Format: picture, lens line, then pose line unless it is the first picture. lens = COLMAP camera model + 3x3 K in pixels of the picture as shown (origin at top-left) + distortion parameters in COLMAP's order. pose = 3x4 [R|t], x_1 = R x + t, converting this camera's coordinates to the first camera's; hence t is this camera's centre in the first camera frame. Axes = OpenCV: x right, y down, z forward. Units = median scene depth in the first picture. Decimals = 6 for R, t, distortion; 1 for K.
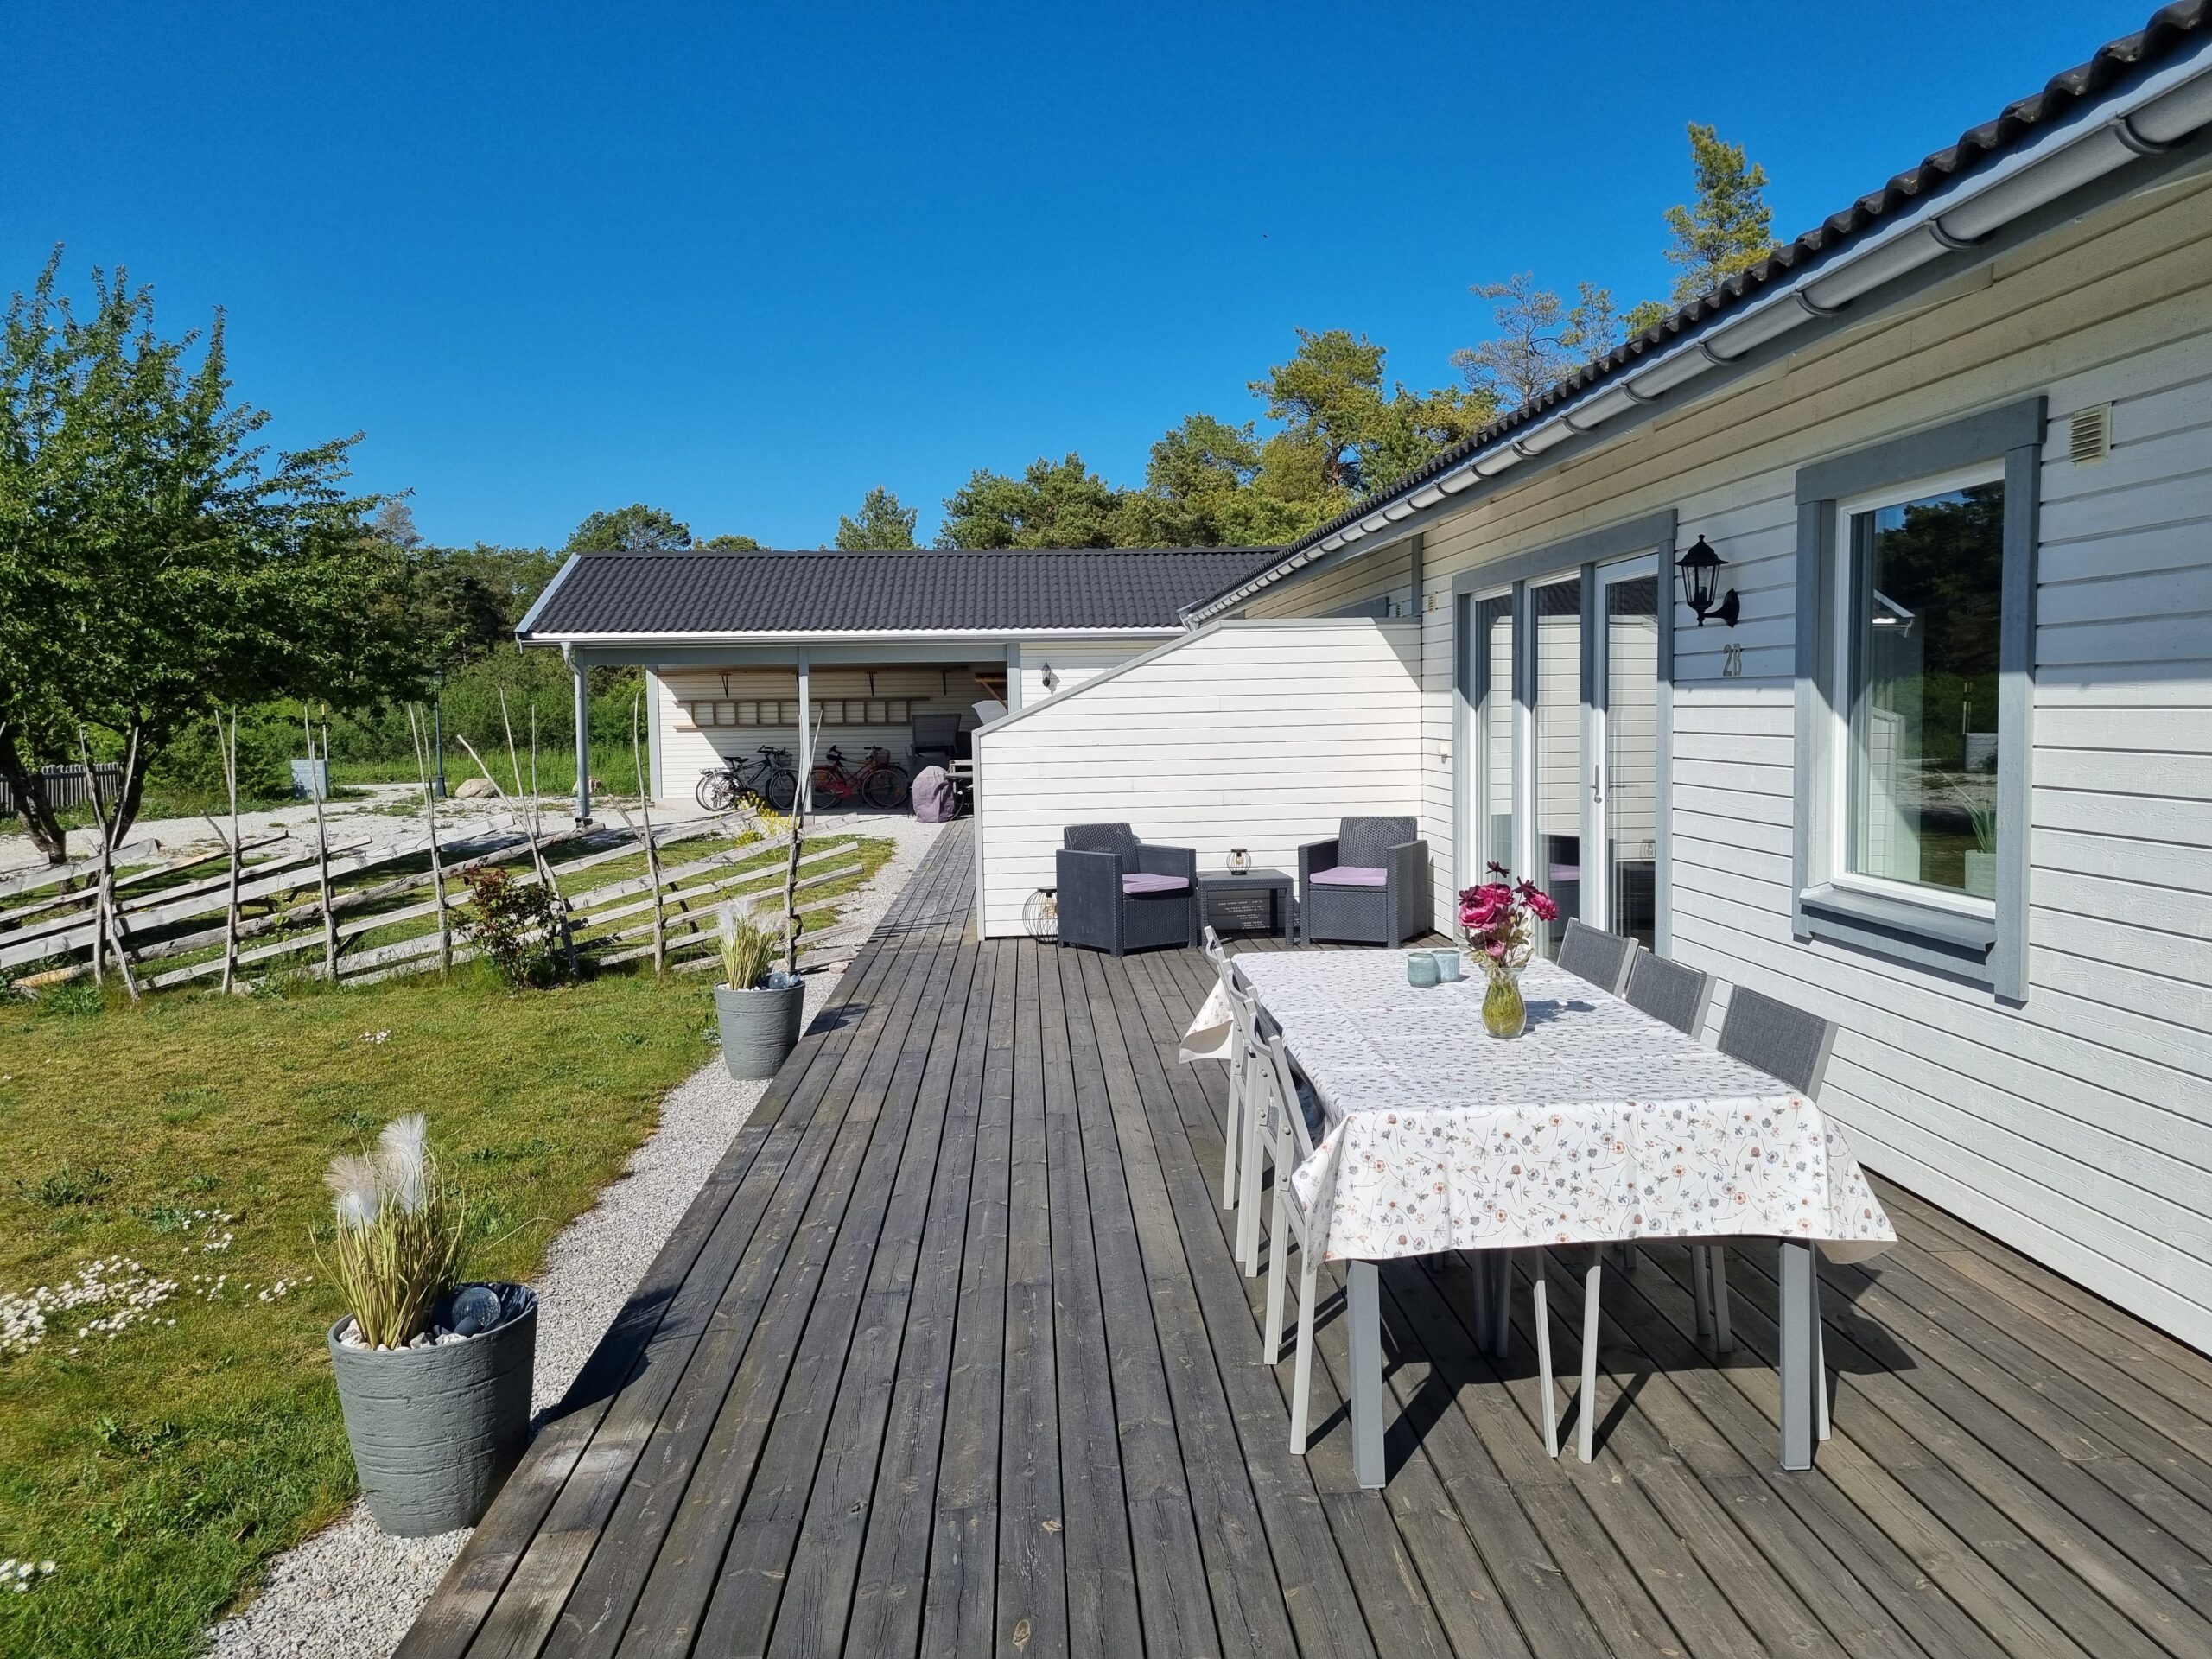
lens RADIAL K [[1655.3, 0, 1115.1], [0, 1655.3, 827.1], [0, 0, 1]] dist [0.069673, -0.049533]
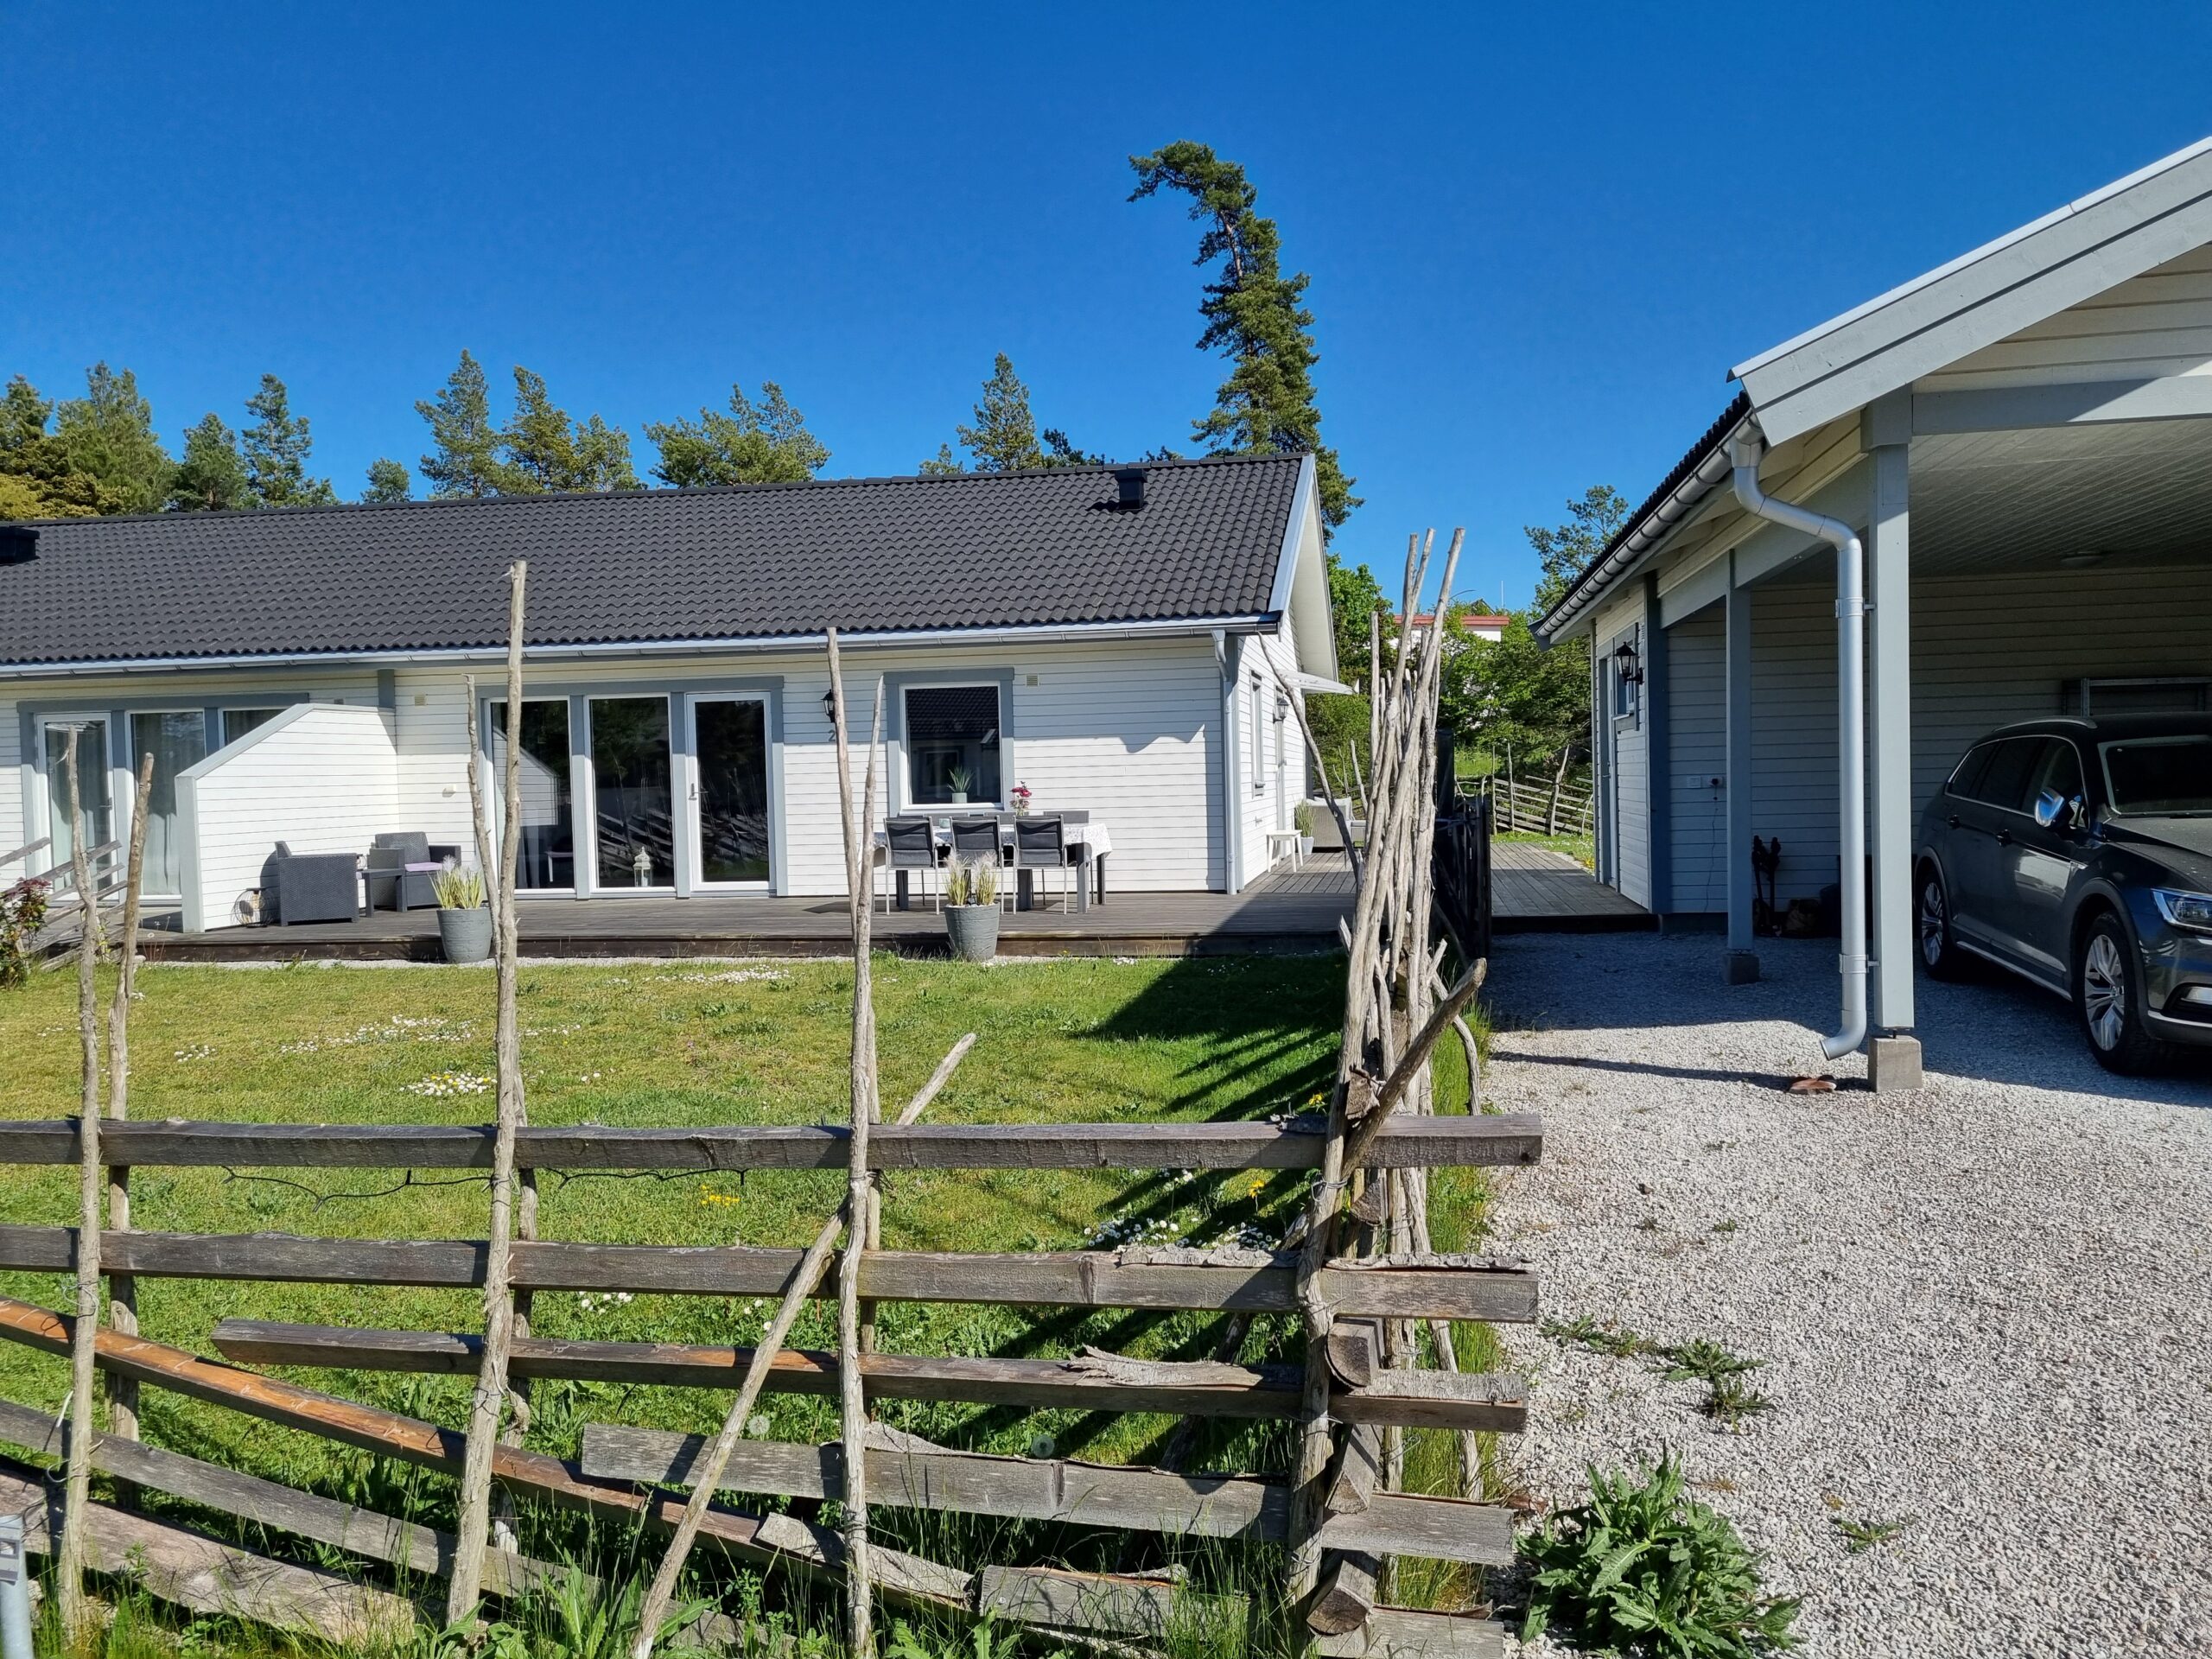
lens RADIAL K [[1655.3, 0, 1118.5], [0, 1655.3, 828.8], [0, 0, 1]] dist [0.069673, -0.049533]
pose [[0.231966, -0.022807, 0.972456, -1.223044], [0.093702, 0.995600, 0.000999, 0.052361], [-0.968200, 0.090889, 0.233082, -0.036837]]
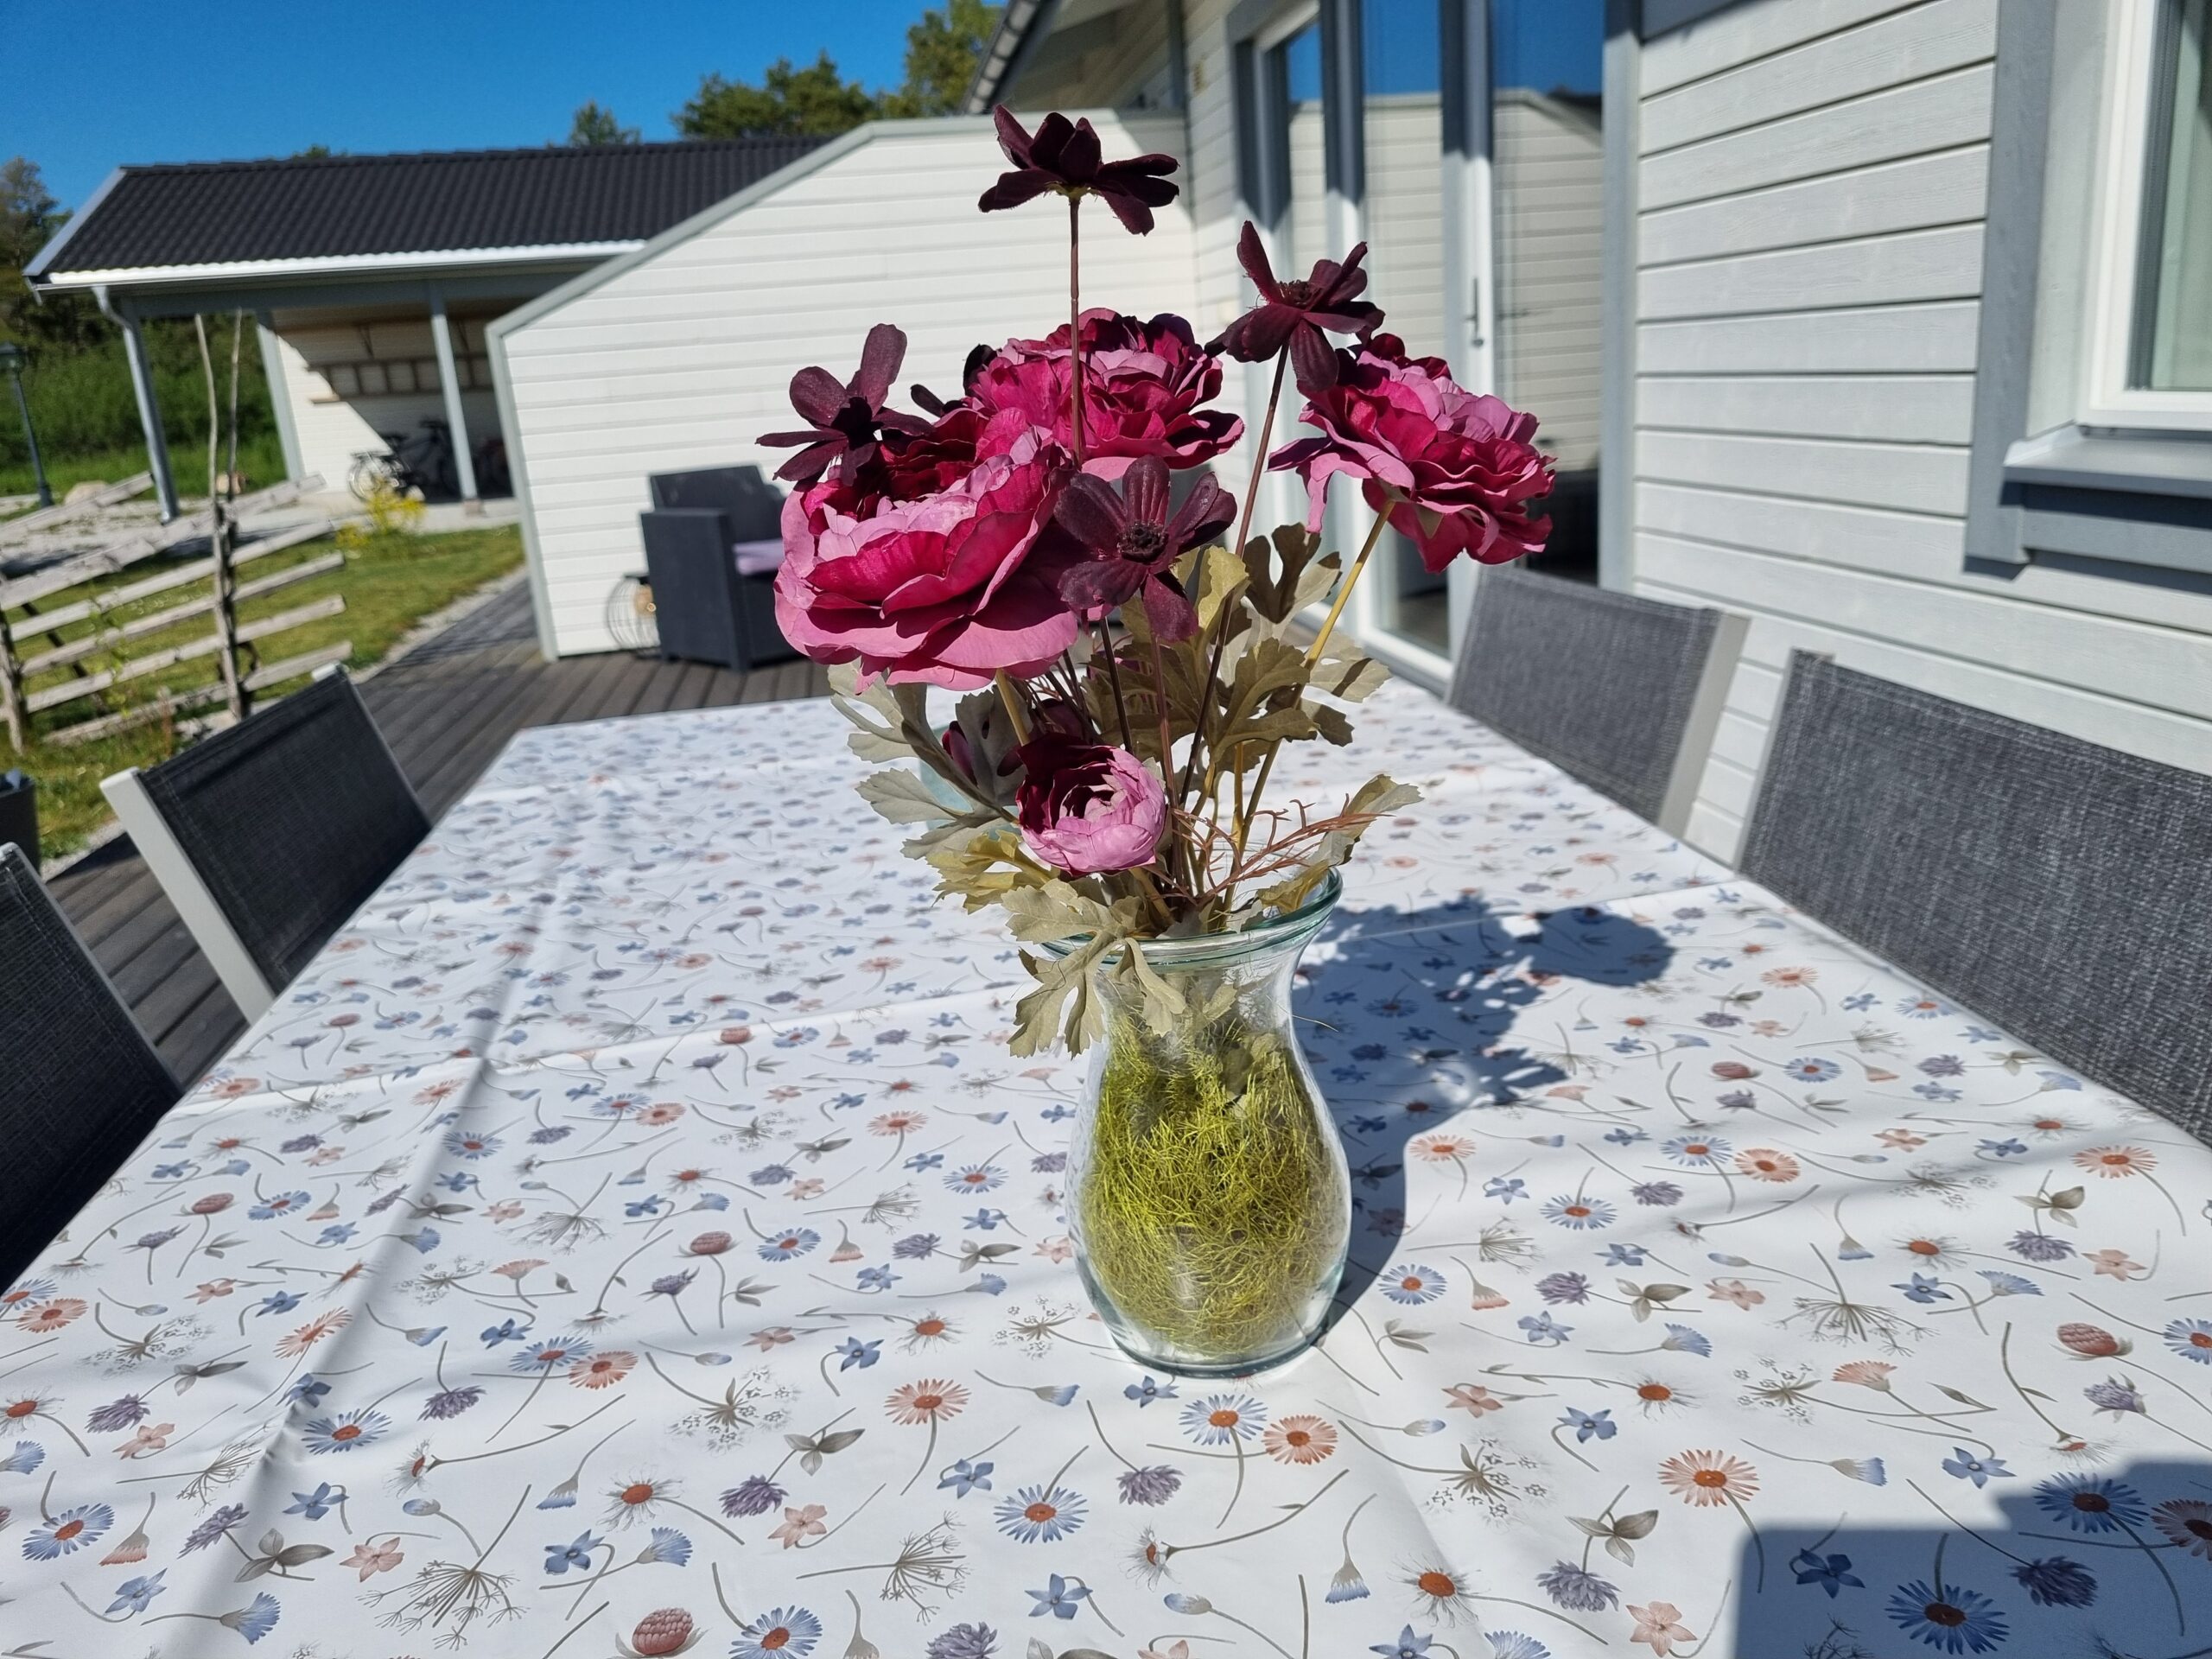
lens RADIAL K [[1655.3, 0, 1110.9], [0, 1655.3, 814.3], [0, 0, 1]] dist [0.069673, -0.049533]
pose [[0.993279, -0.082325, 0.081361, 0.081508], [0.065764, 0.979850, 0.188599, 0.018193], [-0.095249, -0.181981, 0.978678, 0.324558]]
